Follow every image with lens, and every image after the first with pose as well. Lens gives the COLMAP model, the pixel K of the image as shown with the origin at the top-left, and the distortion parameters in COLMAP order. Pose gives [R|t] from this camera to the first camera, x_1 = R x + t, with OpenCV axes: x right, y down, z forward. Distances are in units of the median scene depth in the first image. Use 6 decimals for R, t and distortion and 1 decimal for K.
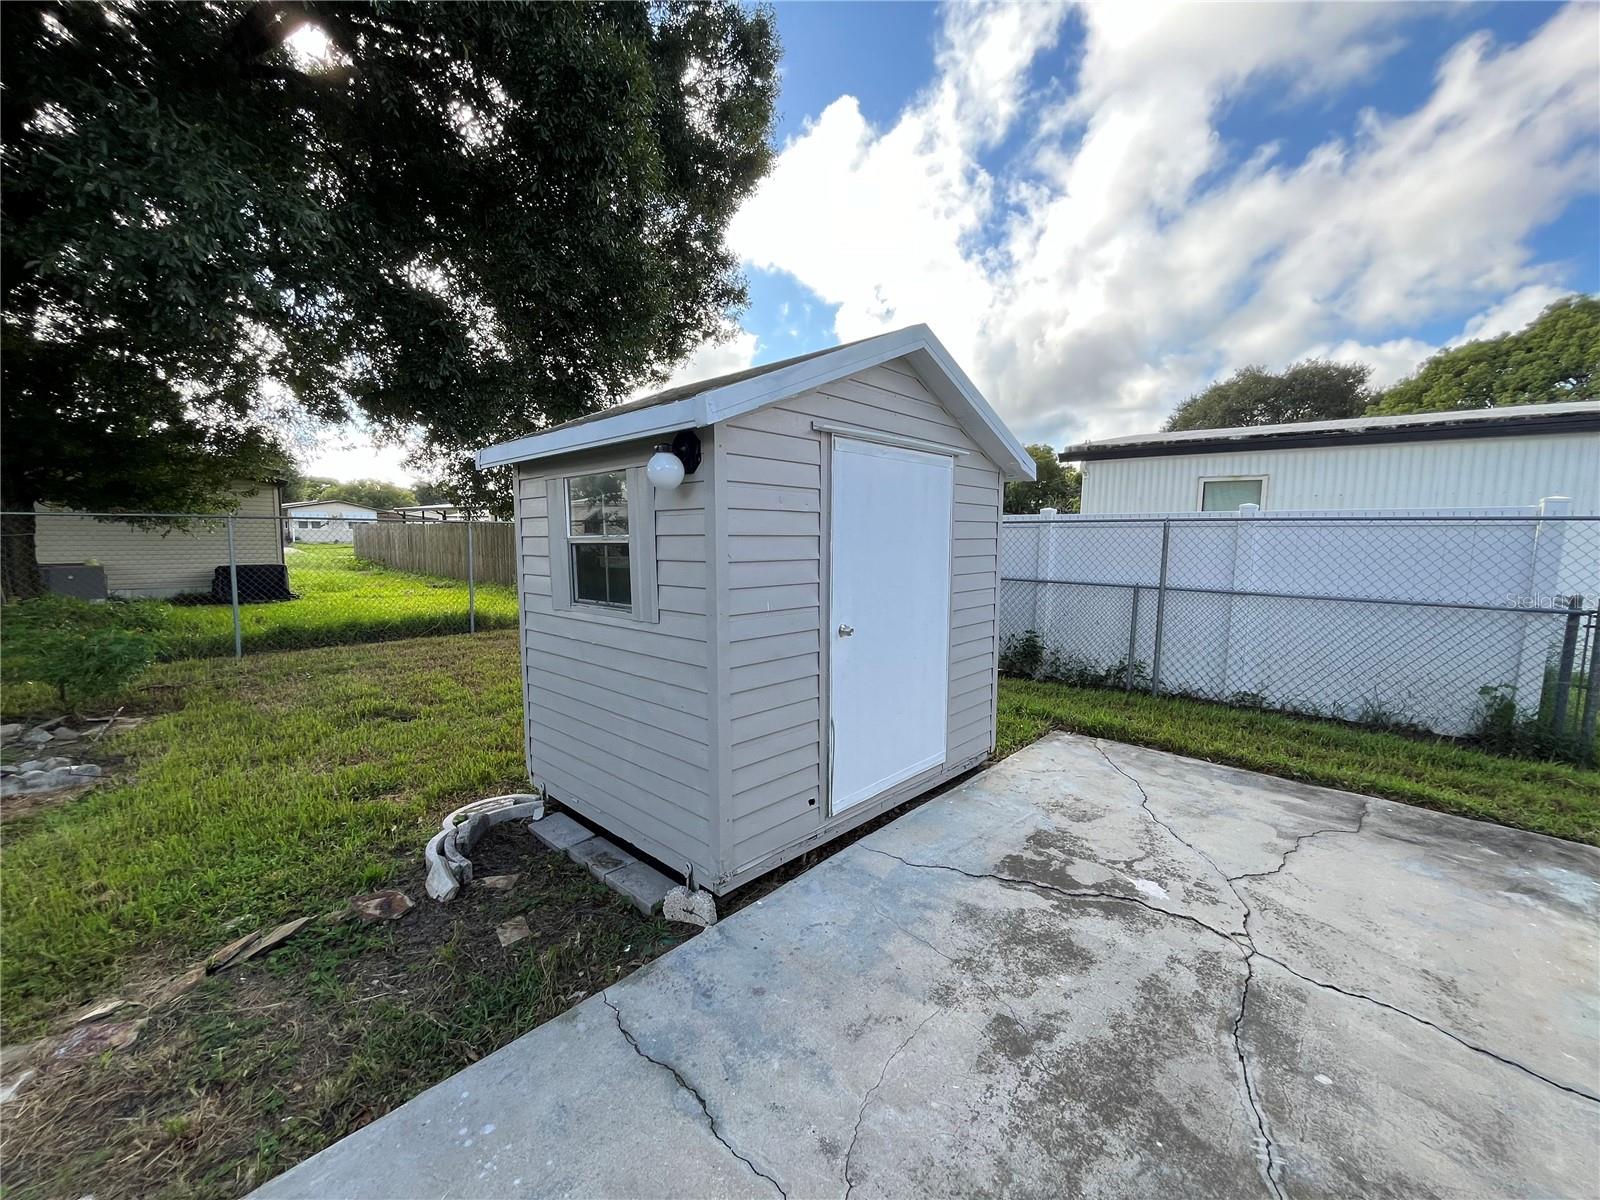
lens RADIAL K [[639.2, 0, 793.7], [0, 639.2, 599.5], [0, 0, 1]] dist [-0.004369, -0.000027]
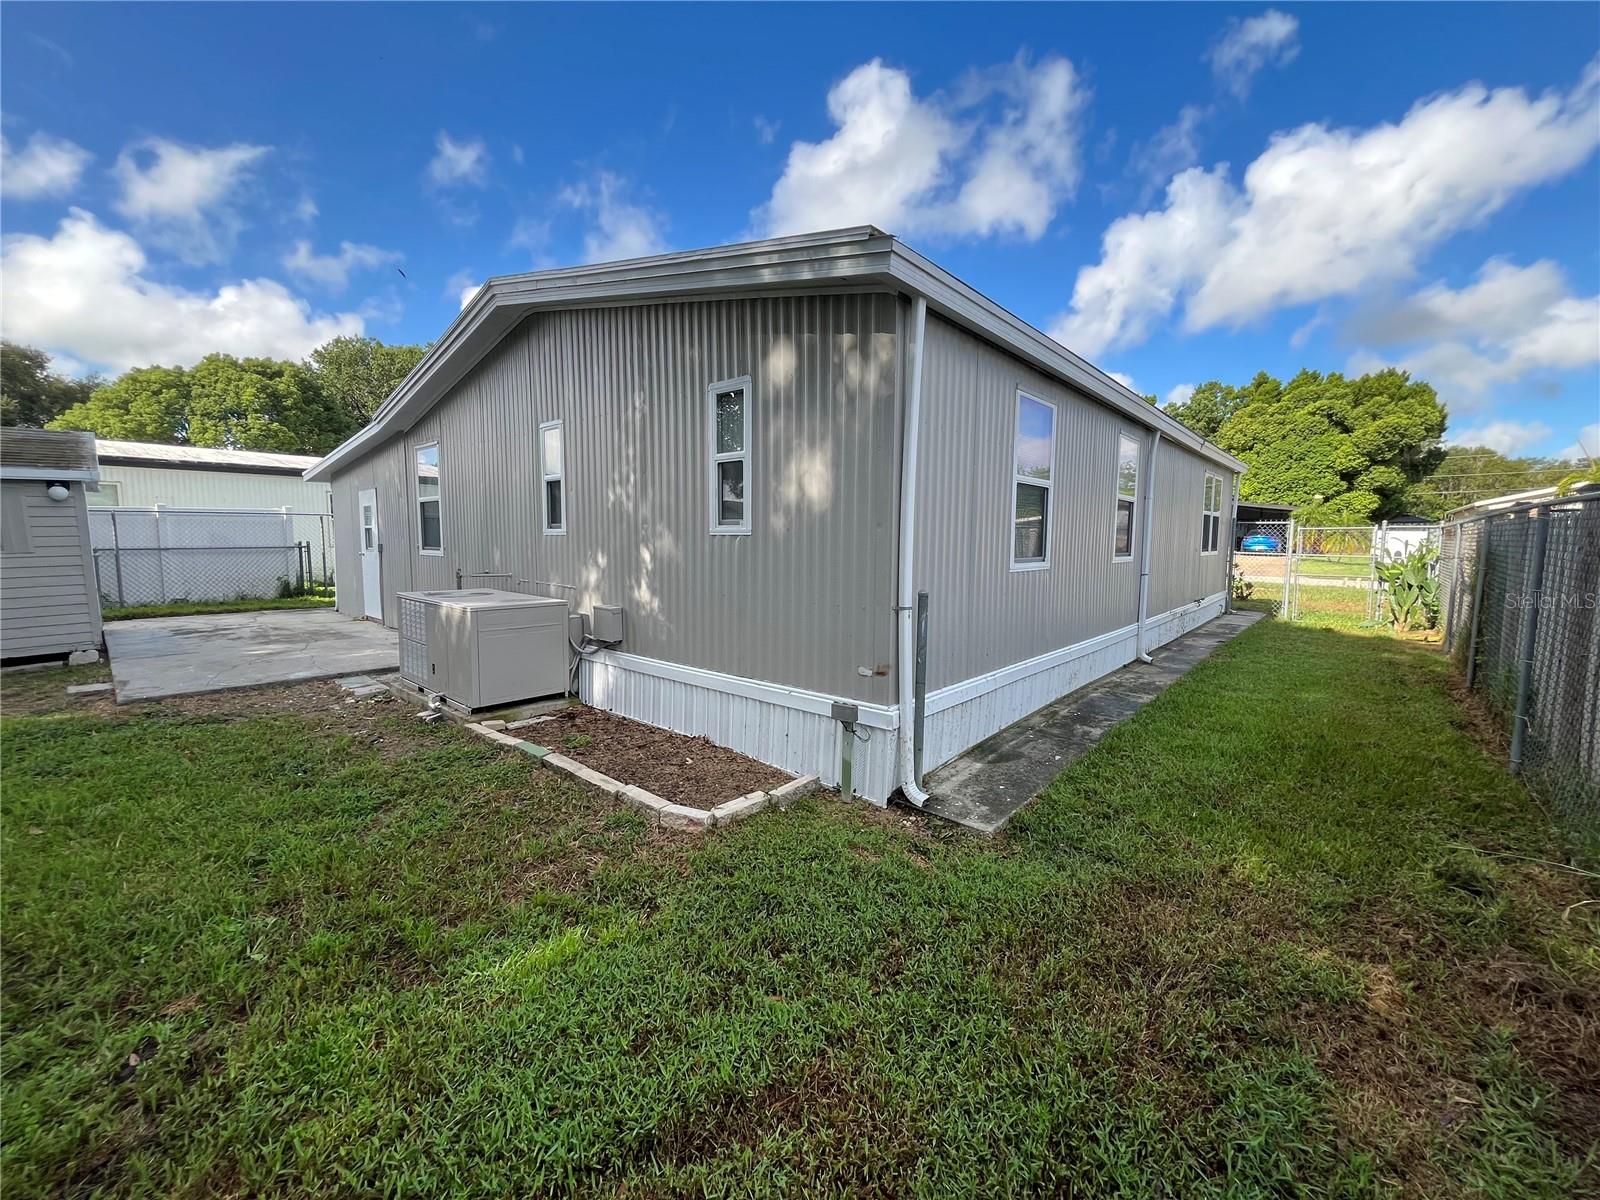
lens RADIAL K [[639.2, 0, 795.2], [0, 639.2, 601.9], [0, 0, 1]] dist [-0.004369, -0.000027]
pose [[-0.028603, -0.116635, 0.992763, -1.899825], [0.097433, 0.988115, 0.118896, 0.151843], [-0.994831, 0.100128, -0.016899, -1.272533]]
